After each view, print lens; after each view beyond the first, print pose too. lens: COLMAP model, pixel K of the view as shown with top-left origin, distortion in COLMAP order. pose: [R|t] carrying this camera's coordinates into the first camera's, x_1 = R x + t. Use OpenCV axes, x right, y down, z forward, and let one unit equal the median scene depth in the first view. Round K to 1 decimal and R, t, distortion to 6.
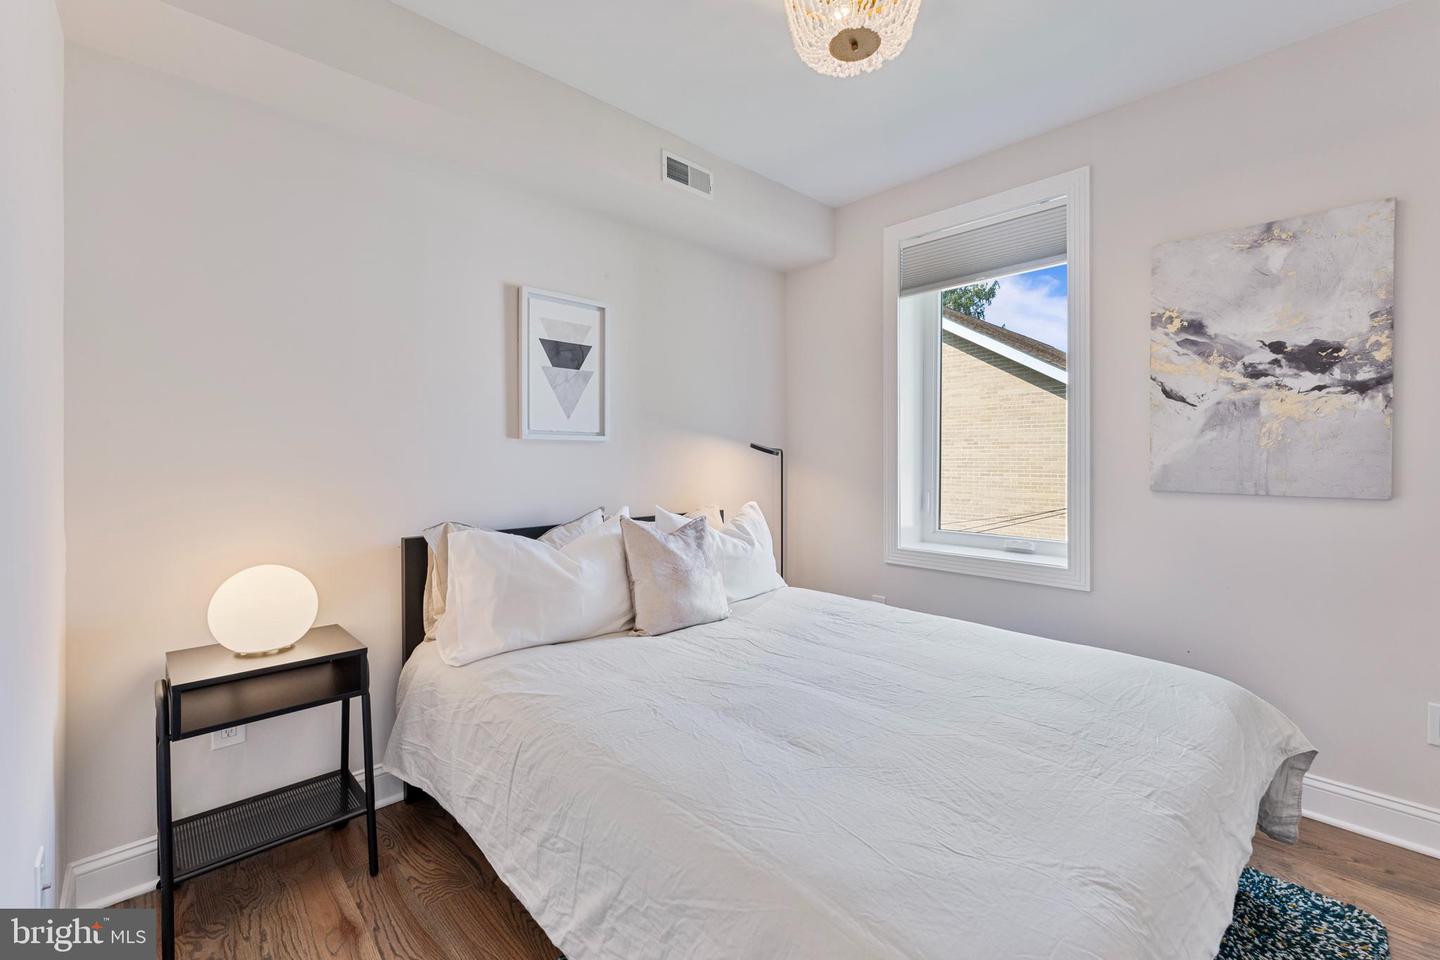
lens RADIAL K [[571.8, 0, 707.1], [0, 571.8, 454.8], [0, 0, 1]] dist [-0.003589, -0.000026]
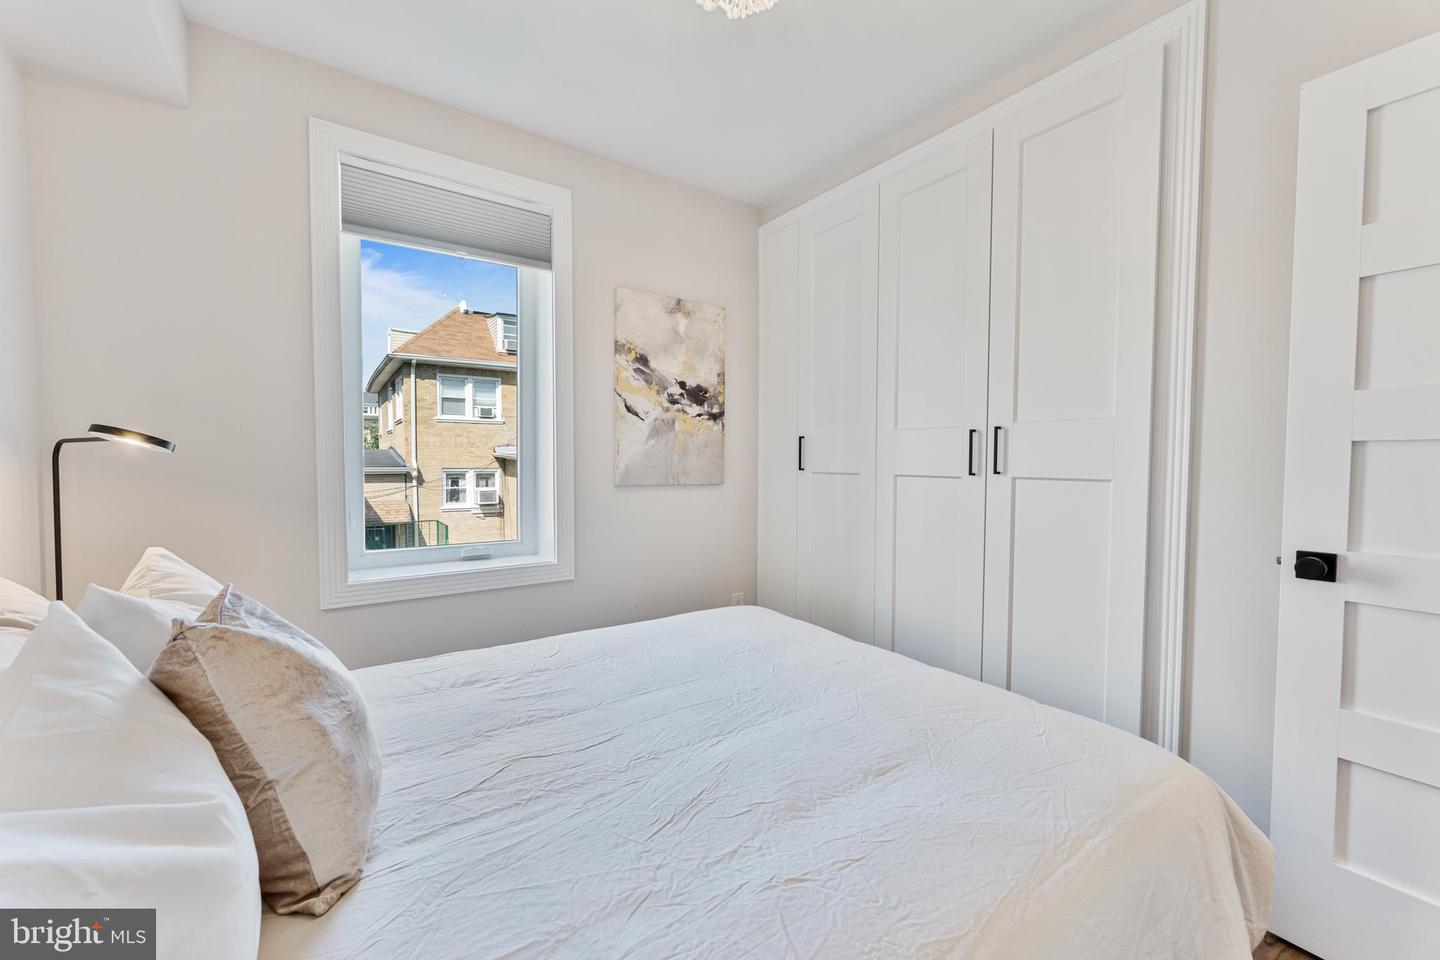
lens RADIAL K [[571.8, 0, 714.6], [0, 571.8, 474.9], [0, 0, 1]] dist [-0.003589, -0.000026]
pose [[0.160112, -0.022722, 0.986837, -0.456634], [-0.007973, 0.999673, 0.024311, 0.008656], [-0.987067, -0.011761, 0.159879, 0.664642]]
